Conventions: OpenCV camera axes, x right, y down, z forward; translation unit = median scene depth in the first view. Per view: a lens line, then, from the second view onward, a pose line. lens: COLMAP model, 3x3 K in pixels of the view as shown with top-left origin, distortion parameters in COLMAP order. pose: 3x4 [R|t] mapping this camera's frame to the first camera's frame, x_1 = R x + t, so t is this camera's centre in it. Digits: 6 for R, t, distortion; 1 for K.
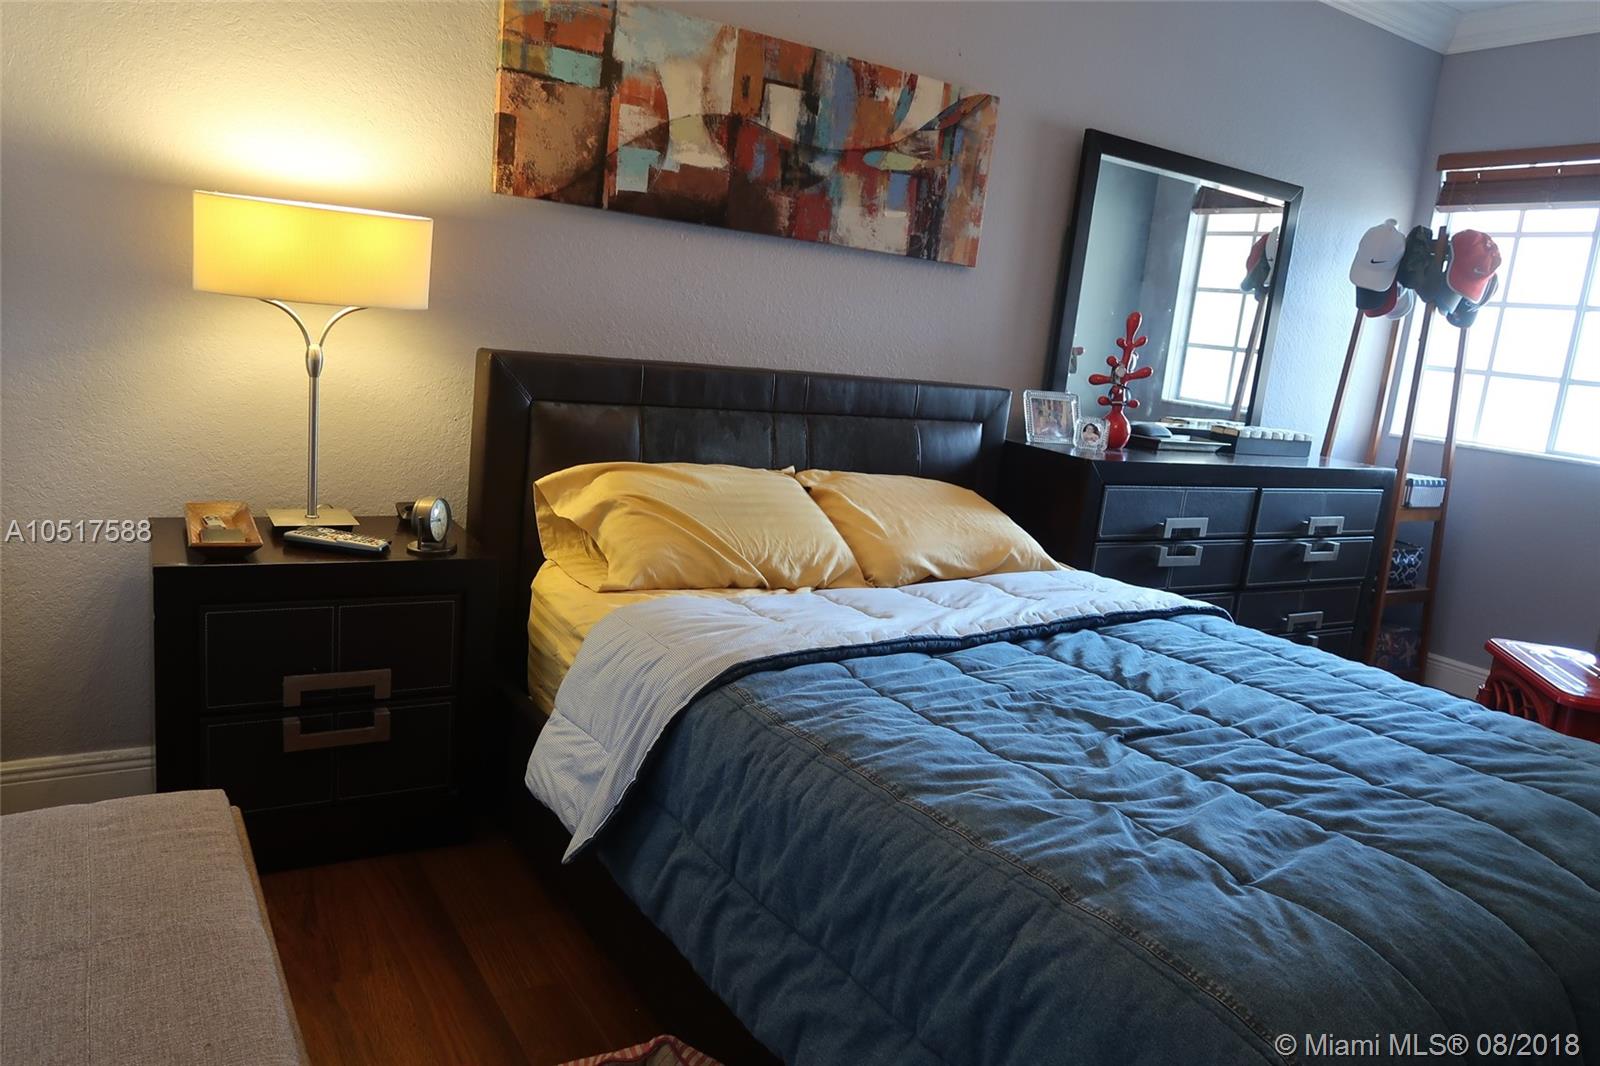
lens RADIAL K [[1101.4, 0, 770.3], [0, 1101.4, 541.3], [0, 0, 1]] dist [-0.026938, 0.008407]
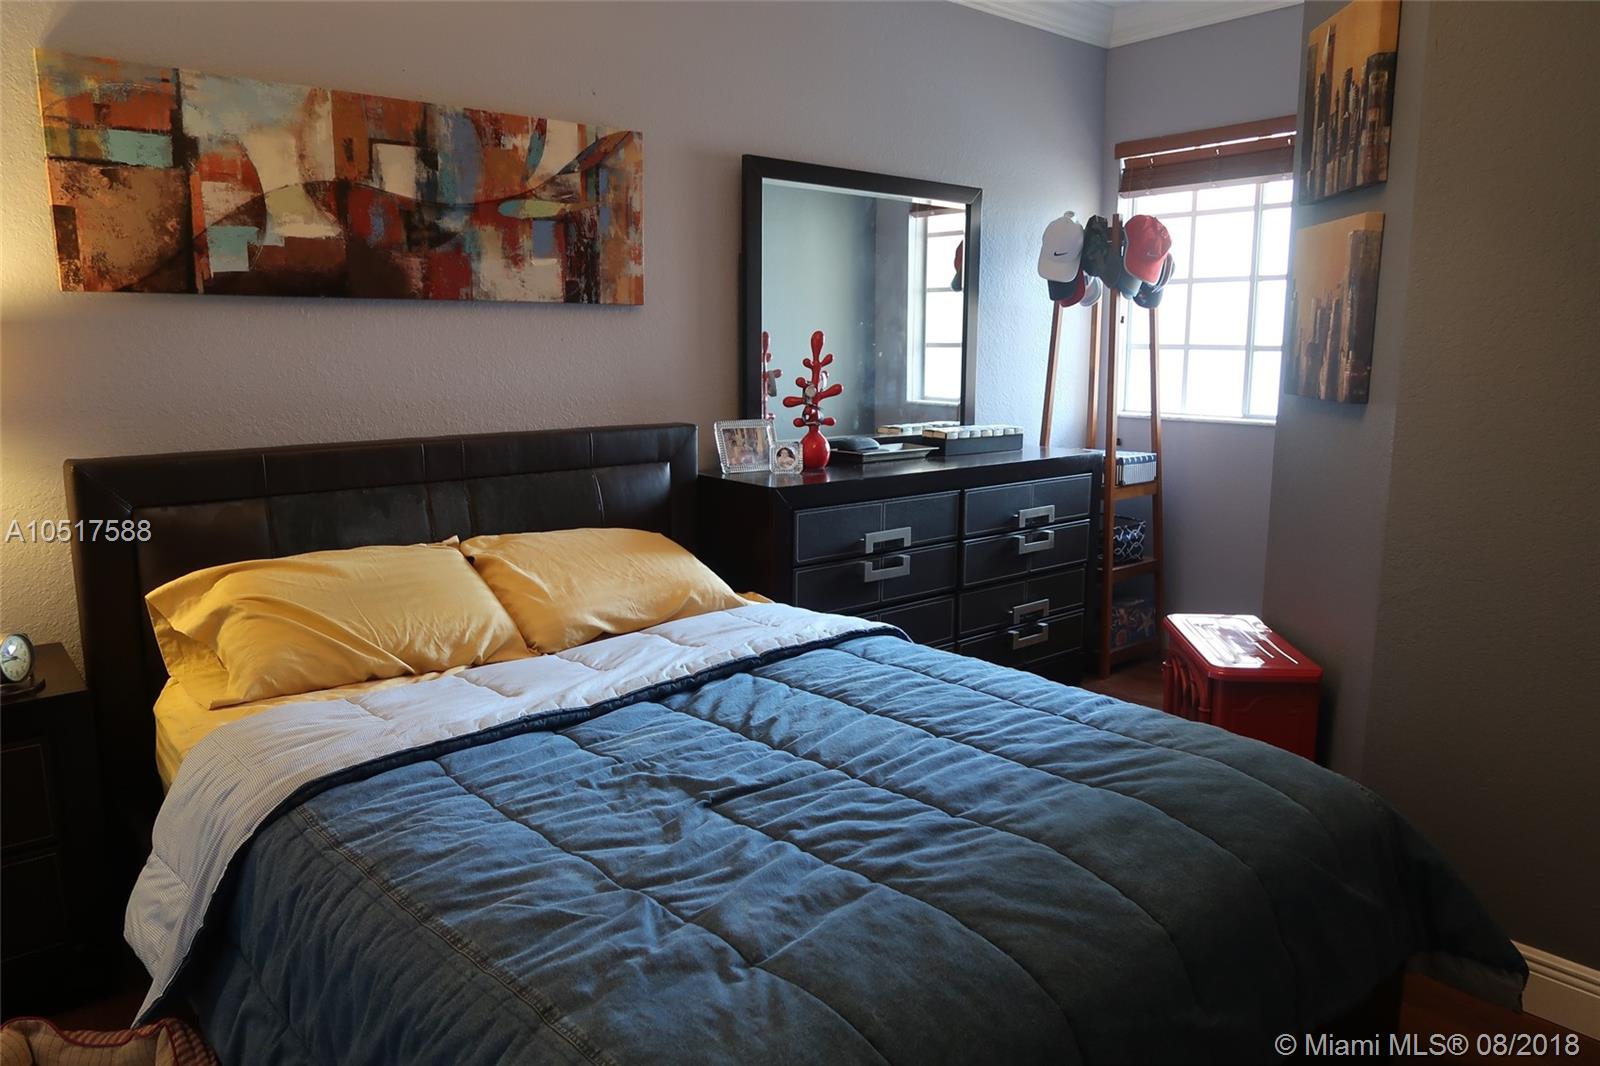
lens RADIAL K [[1101.4, 0, 798.4], [0, 1101.4, 535.3], [0, 0, 1]] dist [-0.026938, 0.008407]
pose [[0.983029, -0.127440, 0.131961, 0.202853], [0.129171, 0.991612, -0.004606, -0.027852], [-0.130267, 0.021574, 0.991244, 0.013082]]
